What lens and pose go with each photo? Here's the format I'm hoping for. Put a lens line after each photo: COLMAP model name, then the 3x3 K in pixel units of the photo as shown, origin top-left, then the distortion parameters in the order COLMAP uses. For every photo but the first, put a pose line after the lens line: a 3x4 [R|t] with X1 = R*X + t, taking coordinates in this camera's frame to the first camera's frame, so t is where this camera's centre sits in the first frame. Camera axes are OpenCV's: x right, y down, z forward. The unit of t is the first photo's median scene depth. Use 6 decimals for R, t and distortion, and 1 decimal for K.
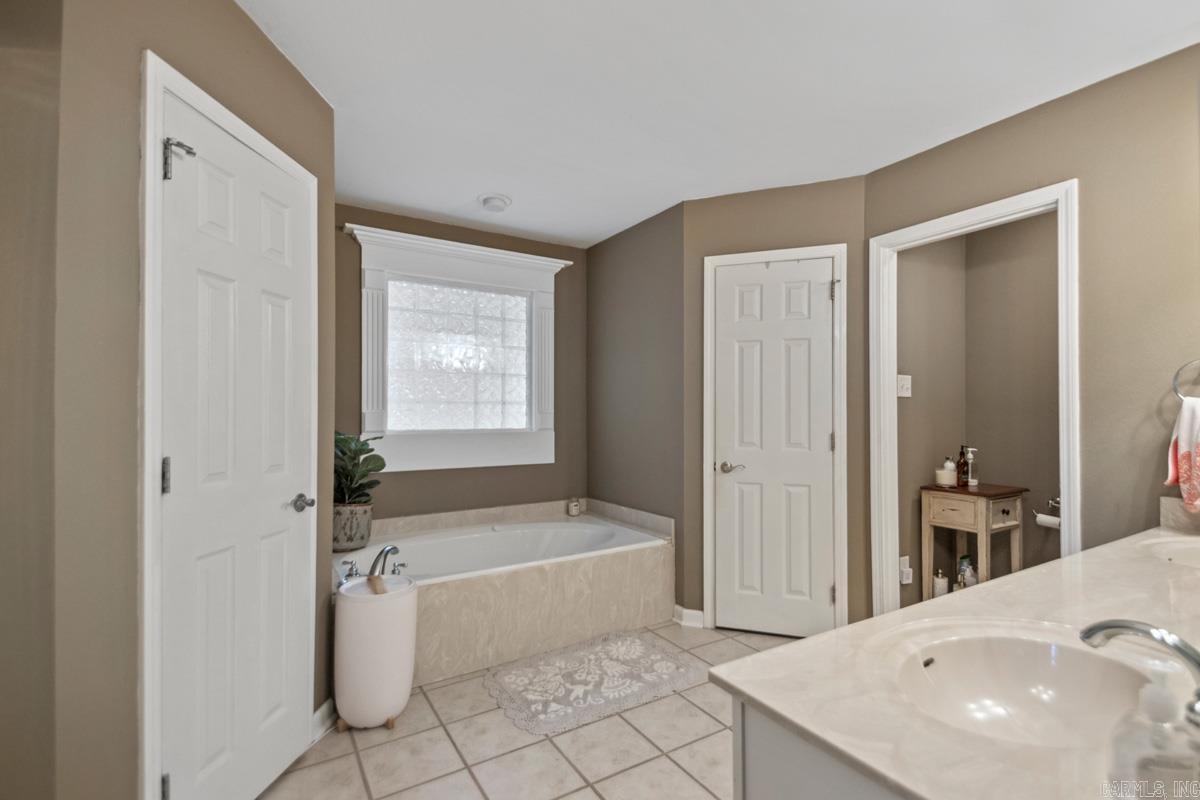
lens RADIAL K [[551.9, 0, 609.1], [0, 551.9, 401.2], [0, 0, 1]] dist [0.046275, -0.025060]
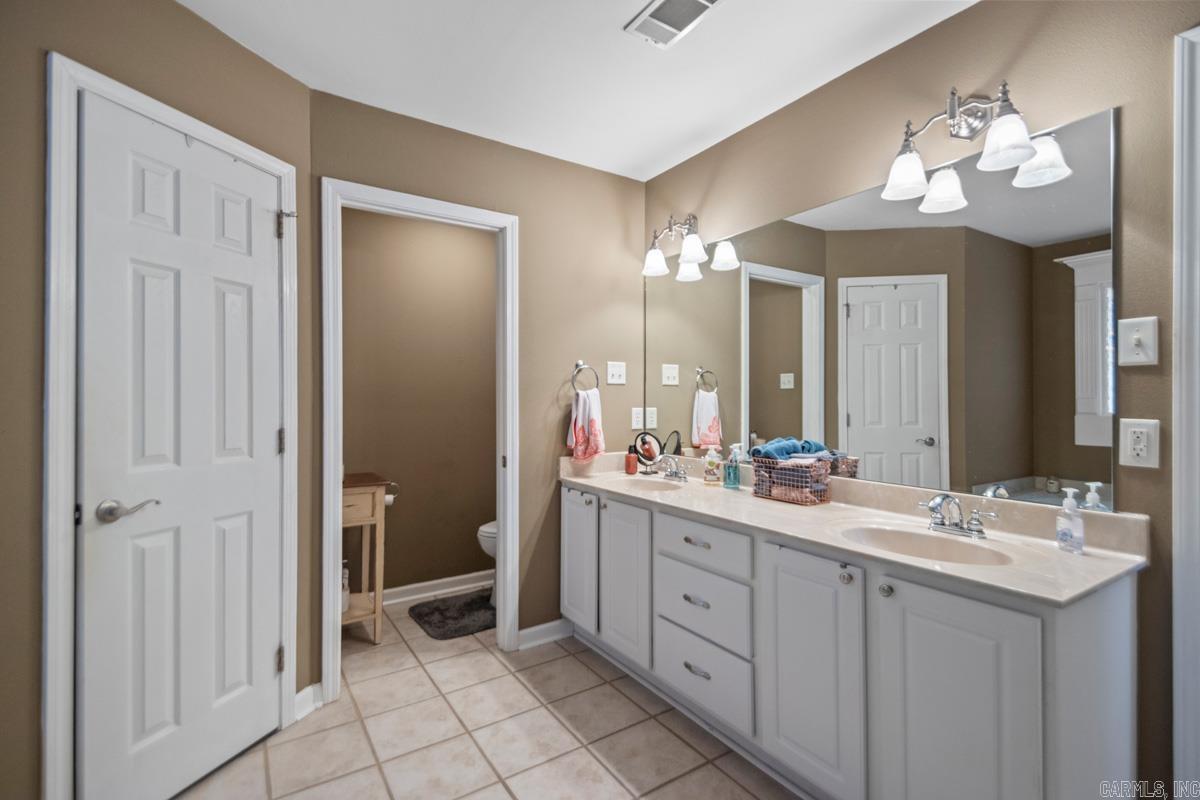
lens RADIAL K [[558.1, 0, 610.1], [0, 558.1, 400.8], [0, 0, 1]] dist [0.017922, -0.018810]
pose [[-0.040802, 0.003810, 0.999160, -0.318798], [-0.017039, 0.999845, -0.004509, 0.017478], [-0.999022, -0.017209, -0.040731, 0.613481]]
